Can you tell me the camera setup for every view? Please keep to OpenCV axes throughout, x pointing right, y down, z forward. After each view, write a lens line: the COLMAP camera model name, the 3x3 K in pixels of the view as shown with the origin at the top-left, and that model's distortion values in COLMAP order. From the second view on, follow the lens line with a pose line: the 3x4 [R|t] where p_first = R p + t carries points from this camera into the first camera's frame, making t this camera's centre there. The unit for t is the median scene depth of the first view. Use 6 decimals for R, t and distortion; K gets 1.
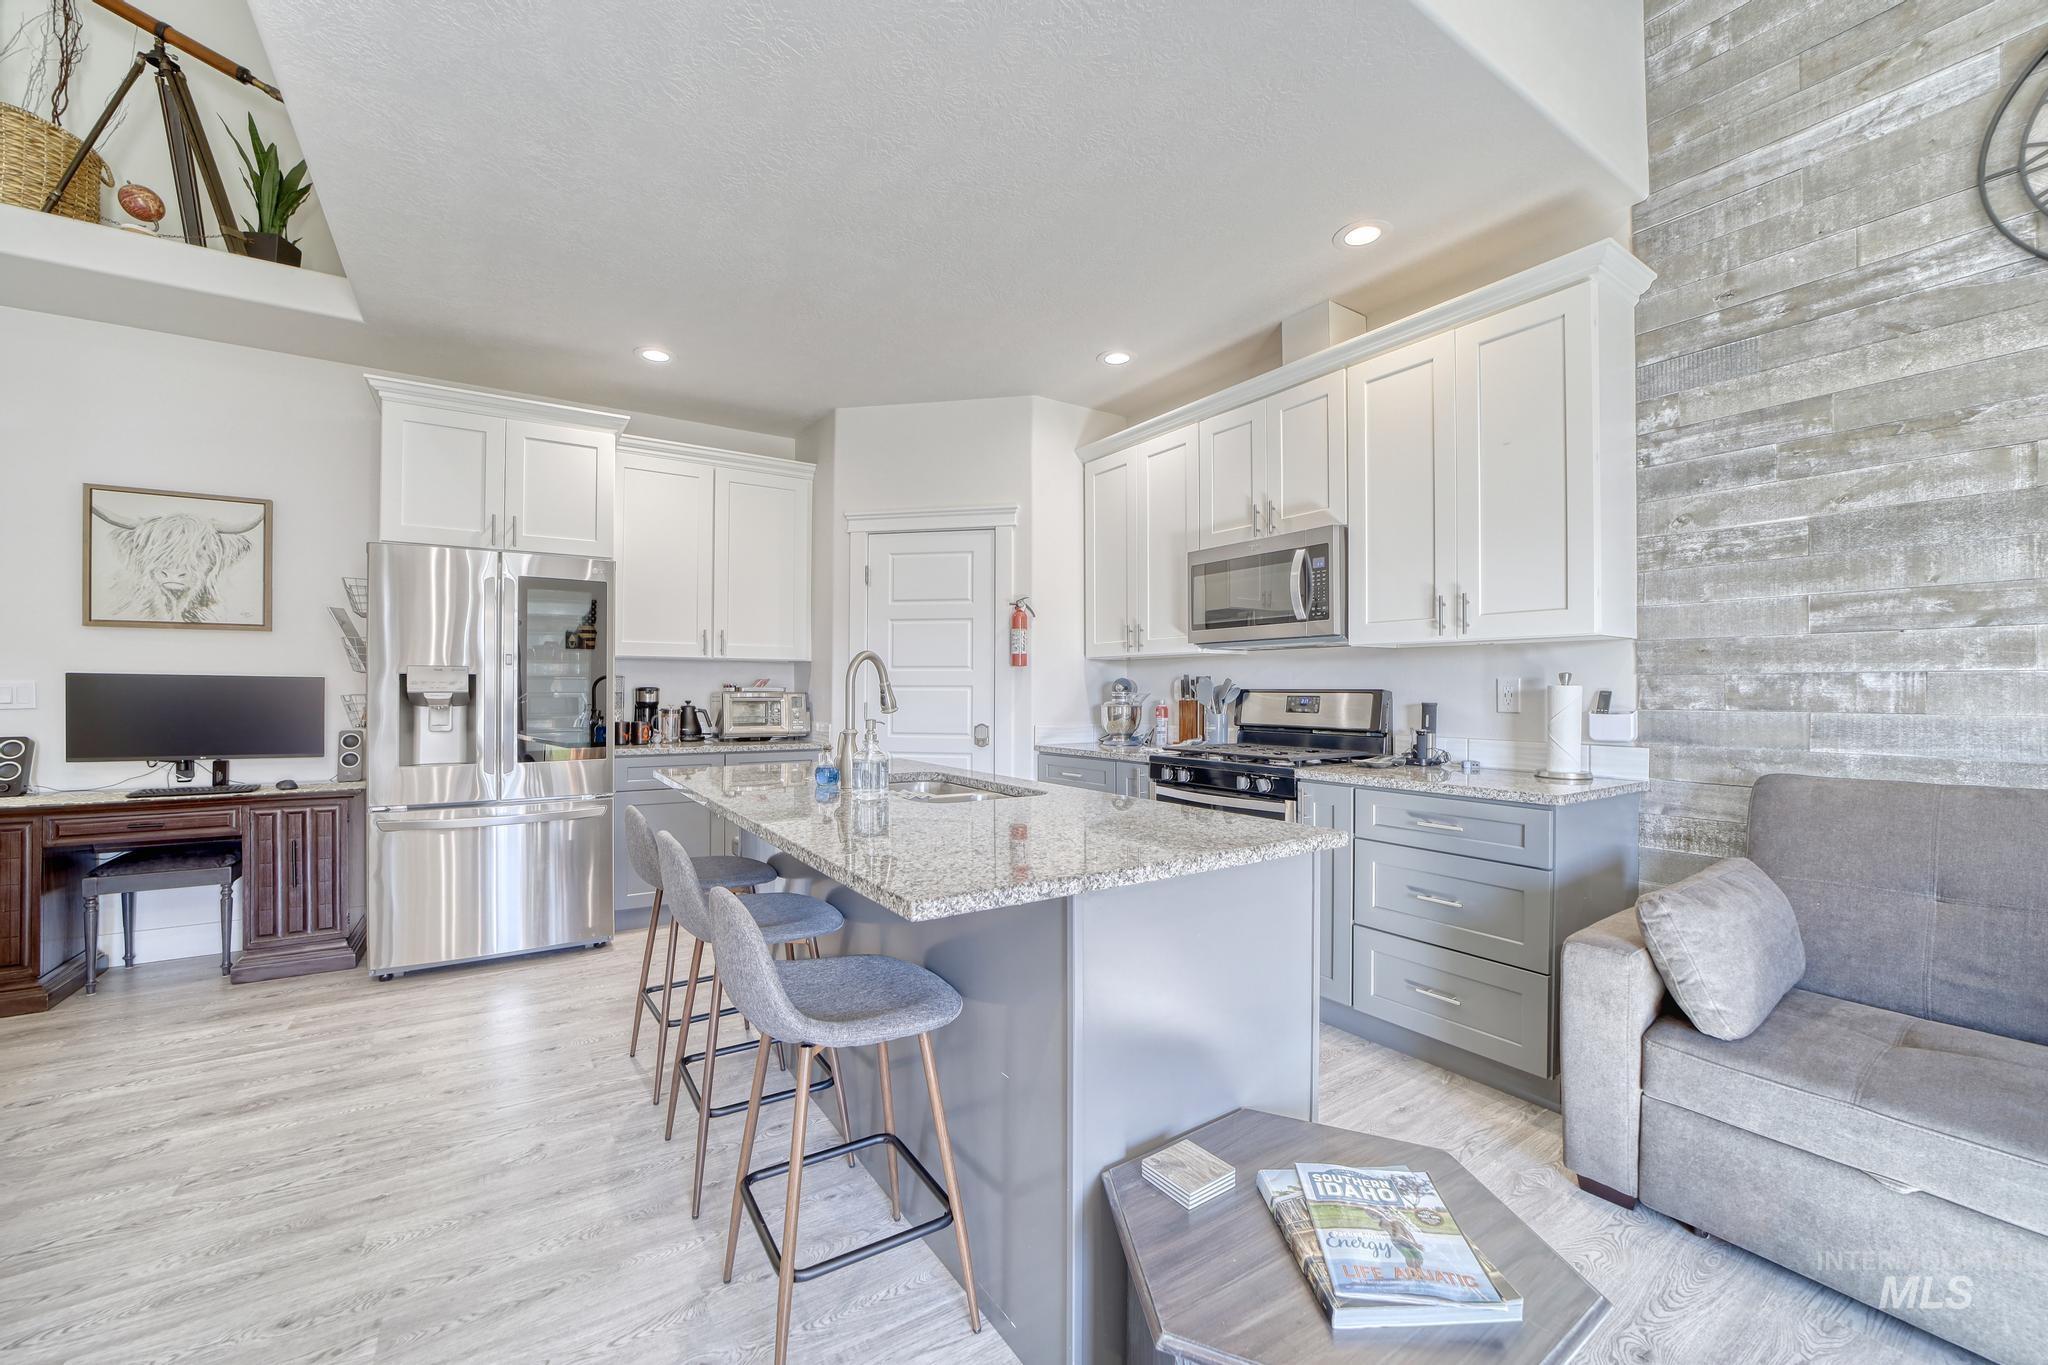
lens RADIAL K [[800.3, 0, 1019.3], [0, 800.3, 688.1], [0, 0, 1]] dist [-0.033859, 0.005740]
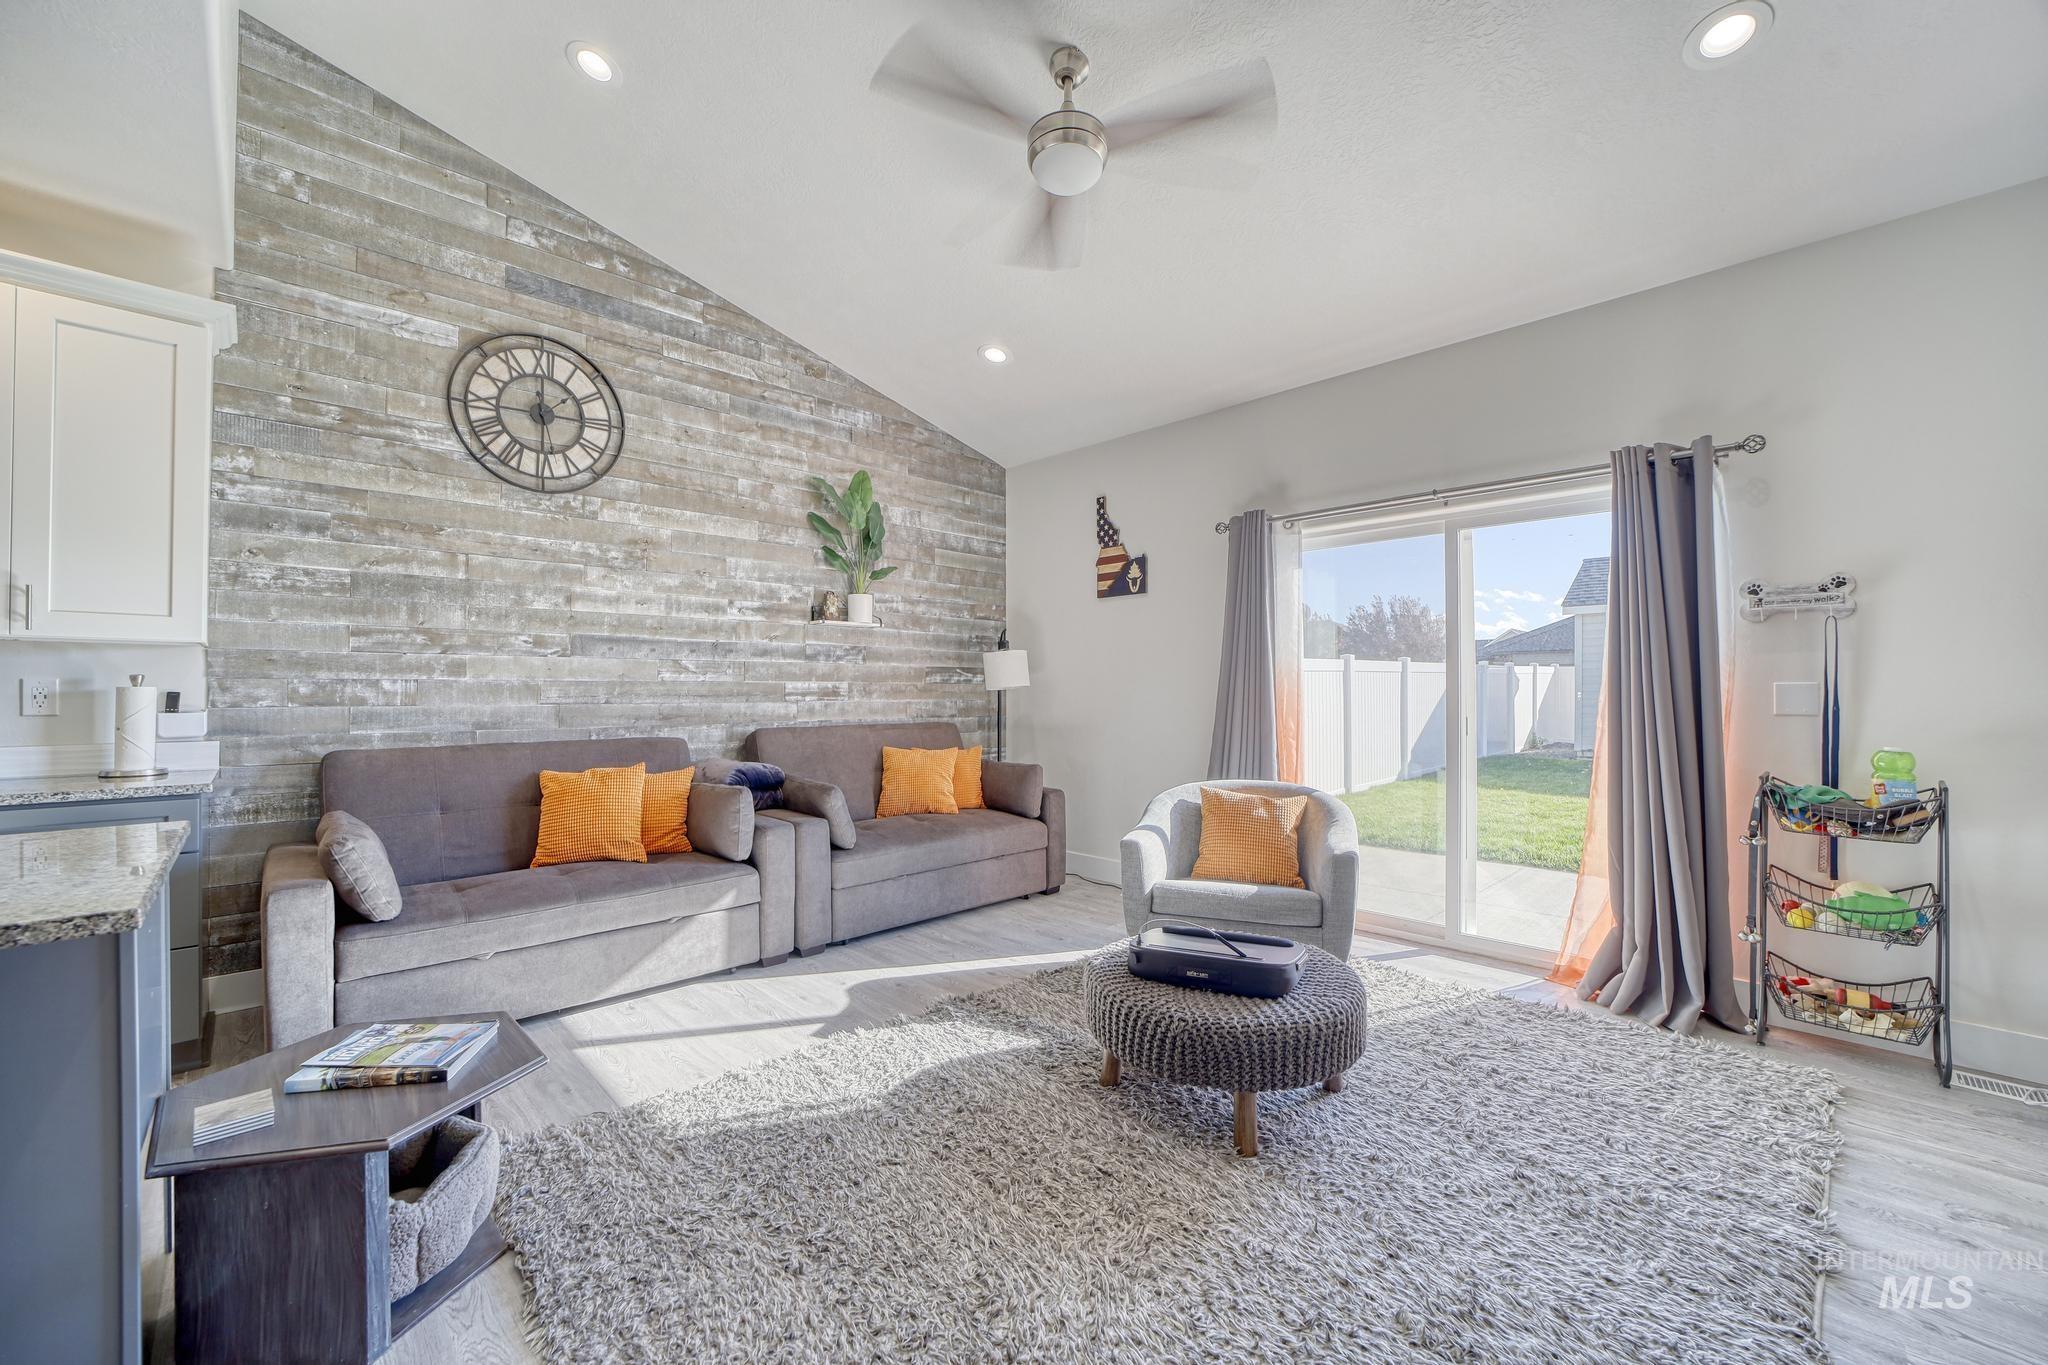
lens RADIAL K [[800.3, 0, 1017.0], [0, 800.3, 681.1], [0, 0, 1]] dist [-0.033859, 0.005740]
pose [[-0.186429, 0.010814, 0.982409, -0.446356], [-0.002873, 0.999929, -0.011552, -0.001831], [-0.982464, -0.004976, -0.186385, 0.041065]]
